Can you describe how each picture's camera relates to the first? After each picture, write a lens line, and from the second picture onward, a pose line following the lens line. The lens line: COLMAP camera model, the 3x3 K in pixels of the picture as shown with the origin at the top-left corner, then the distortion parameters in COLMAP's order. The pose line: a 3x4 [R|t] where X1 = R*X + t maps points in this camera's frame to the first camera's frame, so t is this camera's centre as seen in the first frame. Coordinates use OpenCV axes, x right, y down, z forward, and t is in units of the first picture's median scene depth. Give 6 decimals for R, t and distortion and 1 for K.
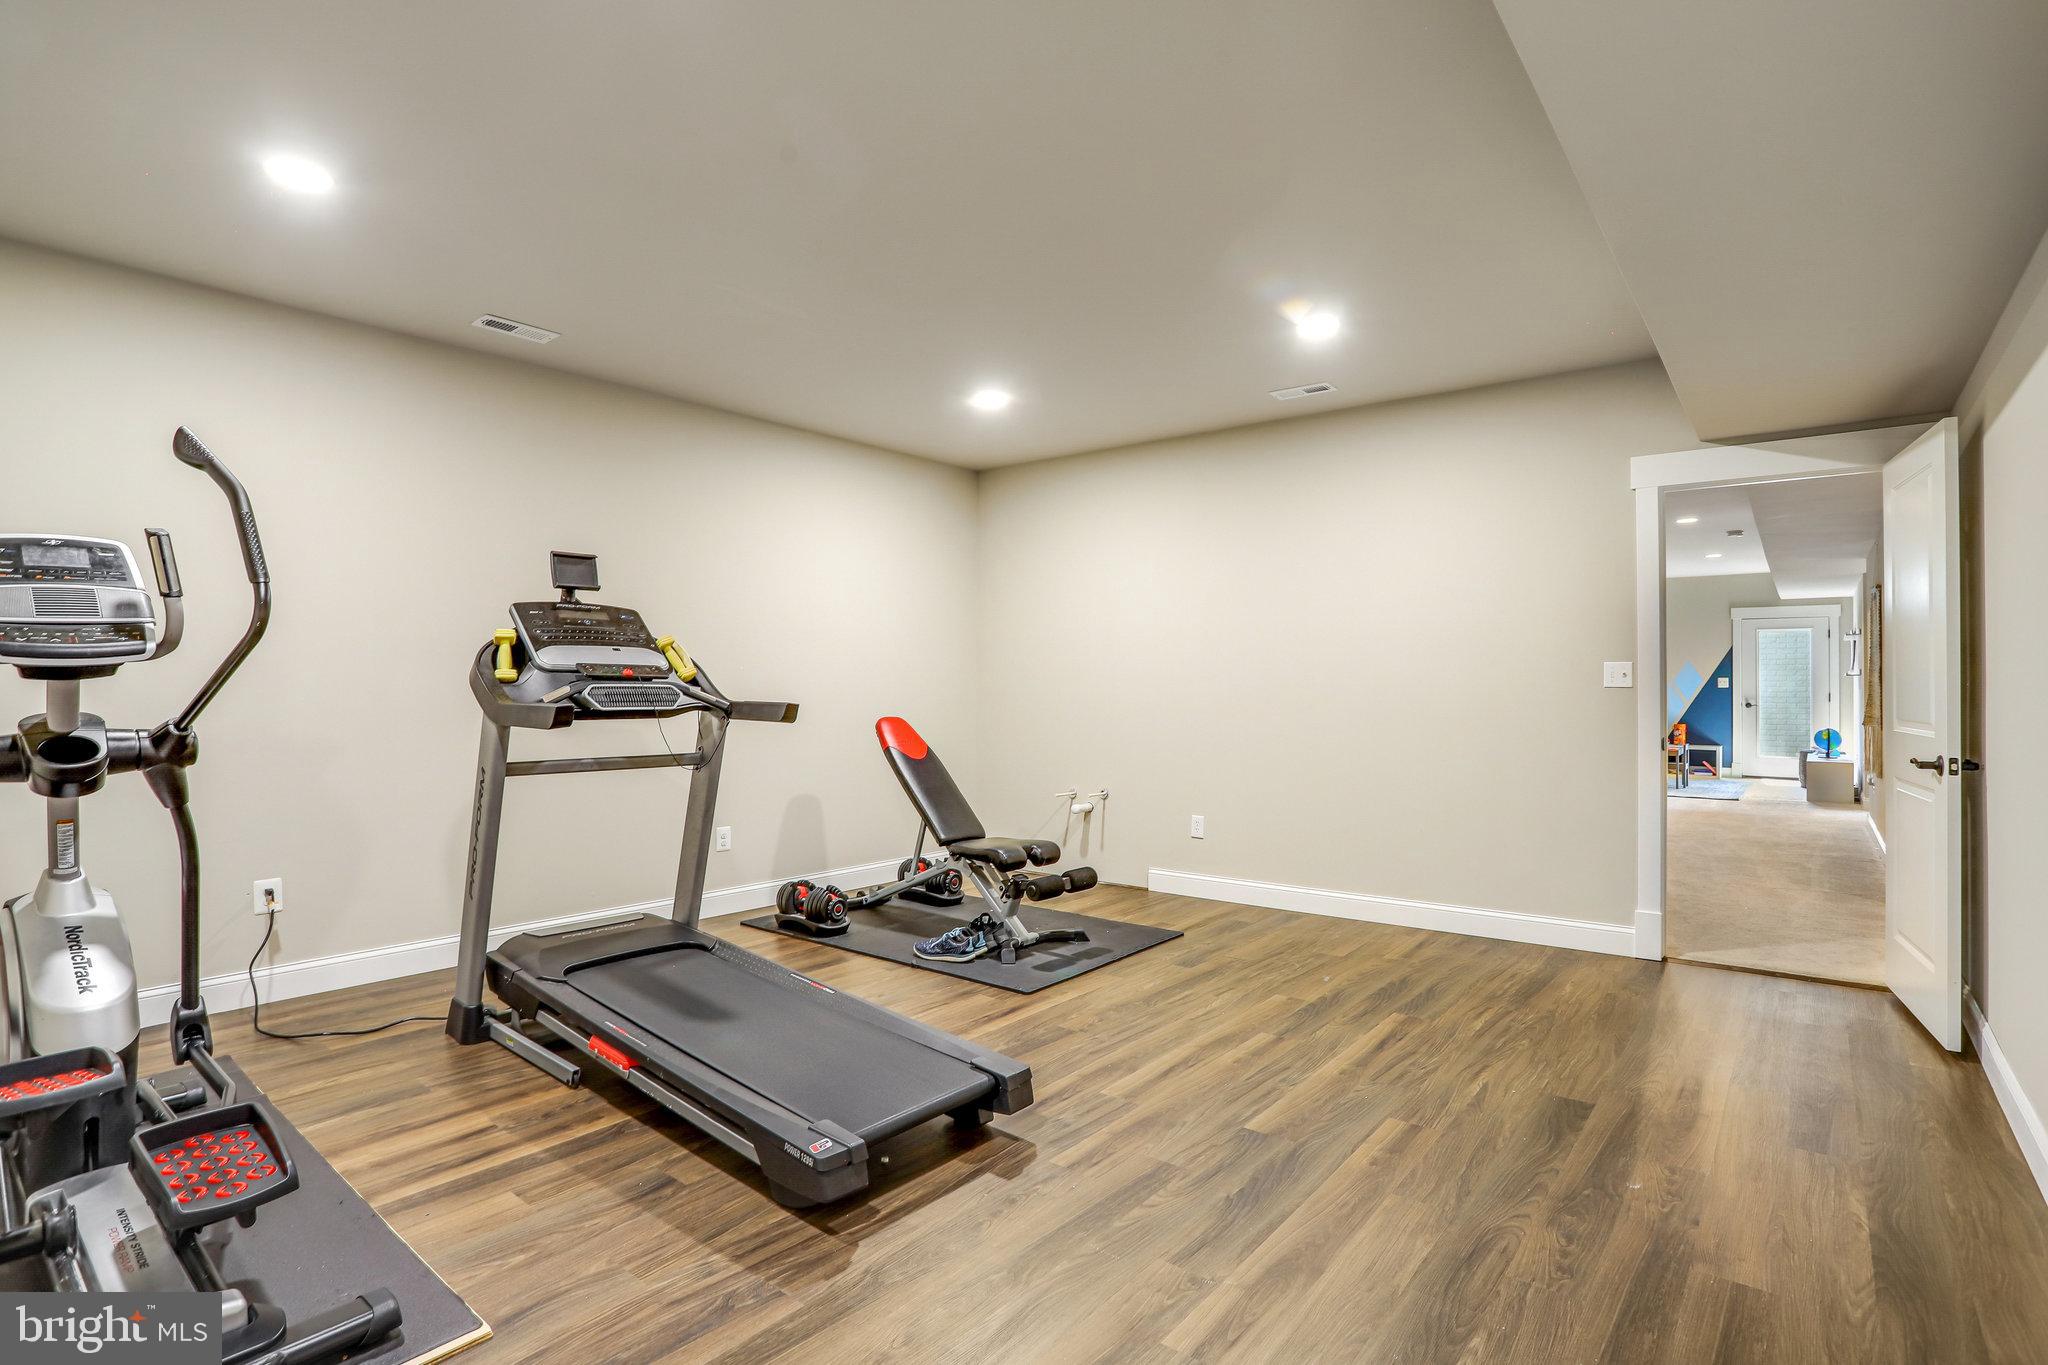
lens RADIAL K [[954.3, 0, 1016.1], [0, 954.3, 683.7], [0, 0, 1]] dist [-0.004950, 0.000484]
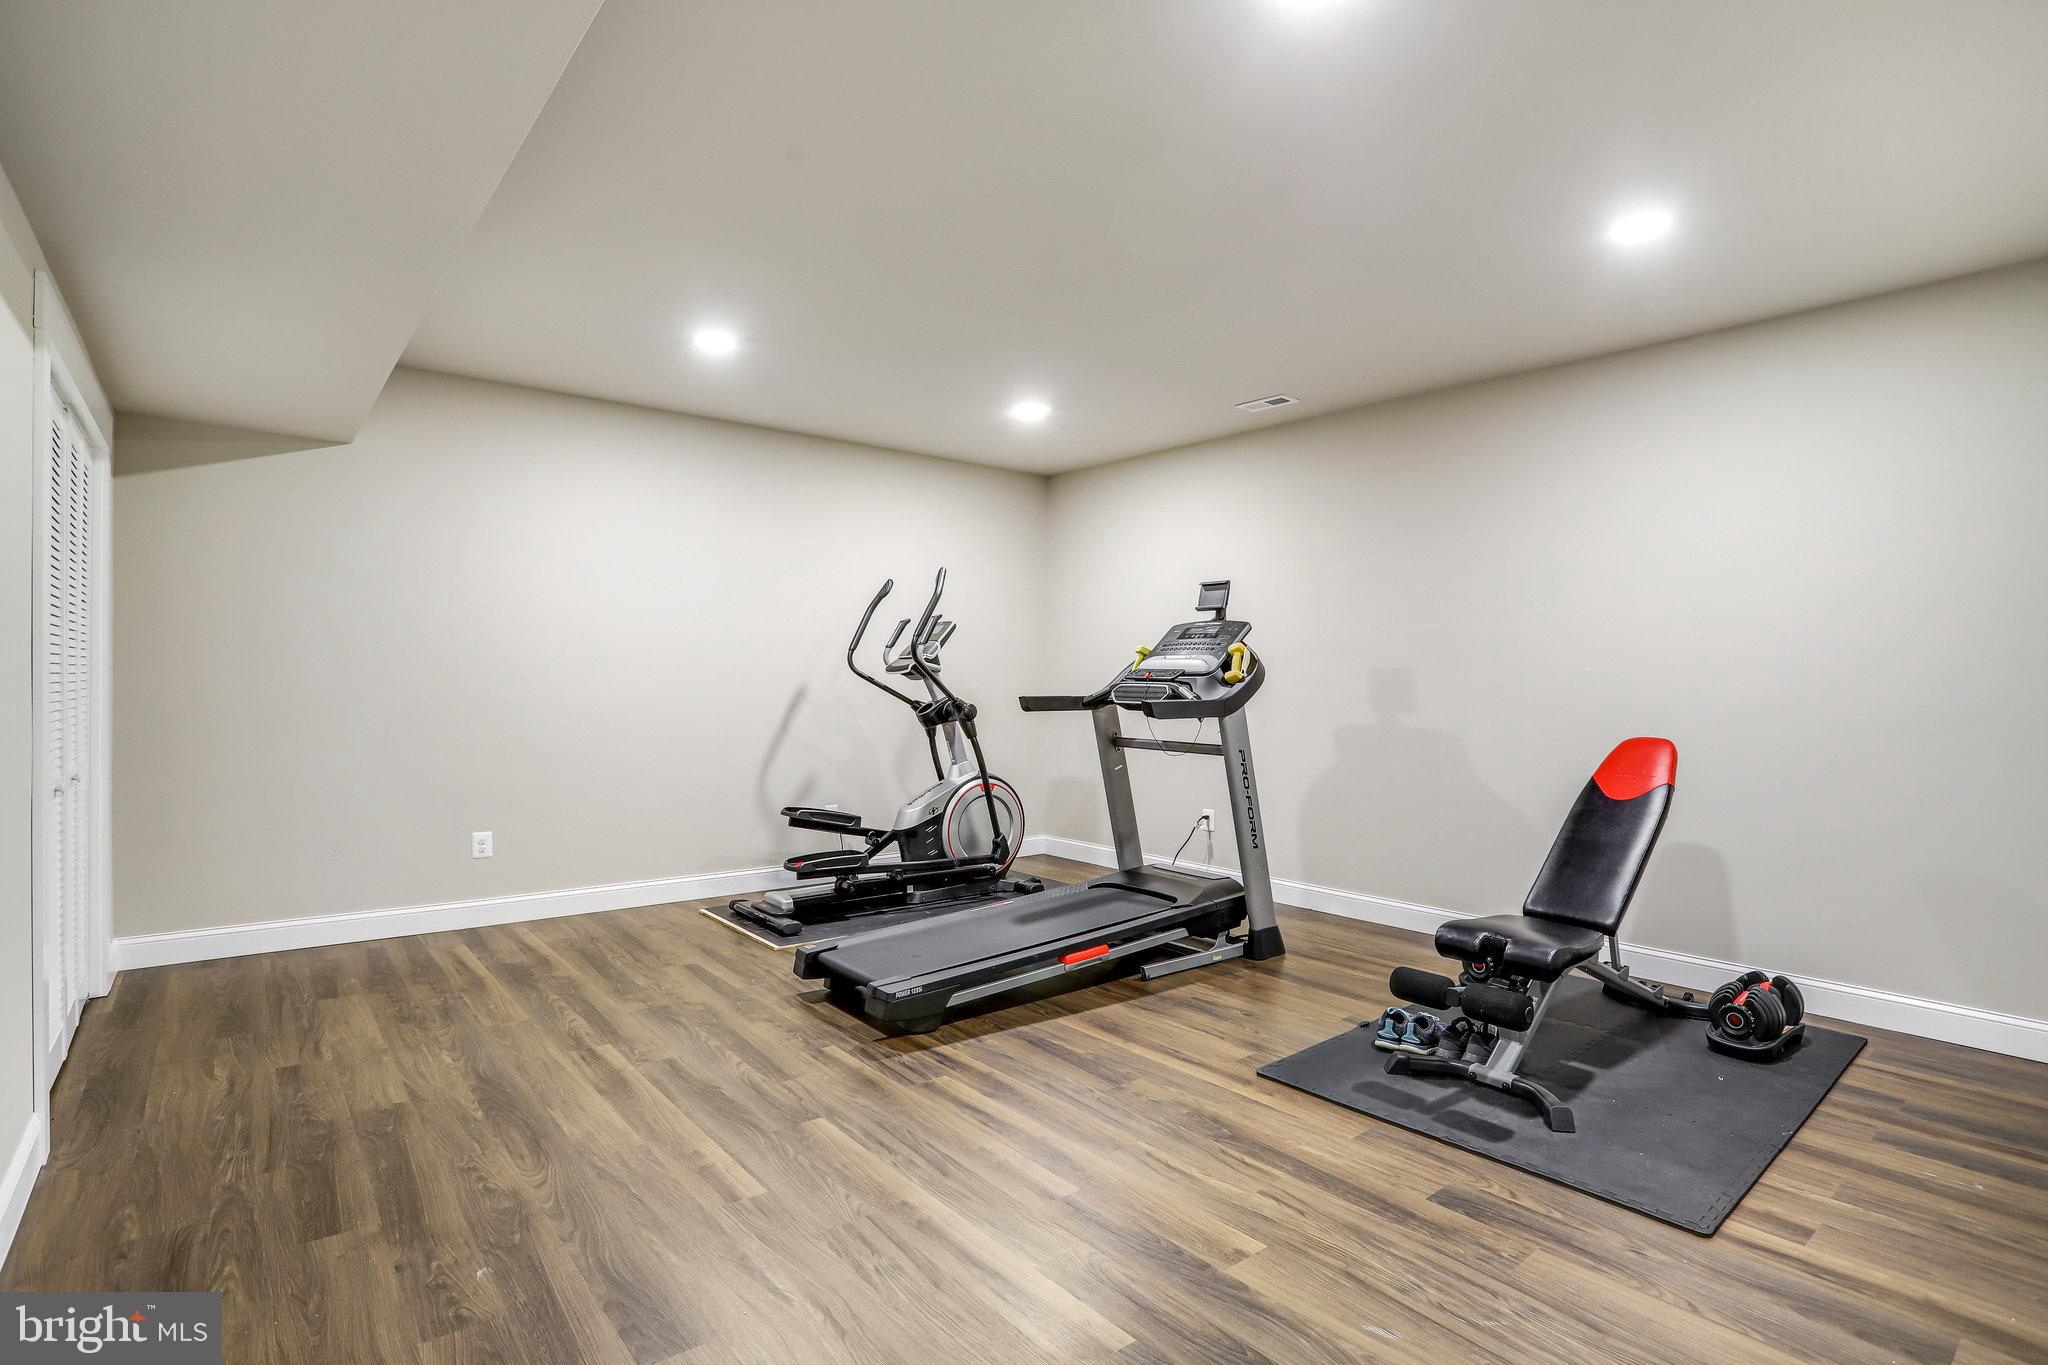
lens RADIAL K [[954.3, 0, 1016.7], [0, 954.3, 689.6], [0, 0, 1]] dist [-0.004950, 0.000484]
pose [[-0.181270, -0.007817, -0.983402, 1.048210], [0.009158, 0.999912, -0.009637, 0.021925], [0.983391, -0.010753, -0.181182, 1.219837]]
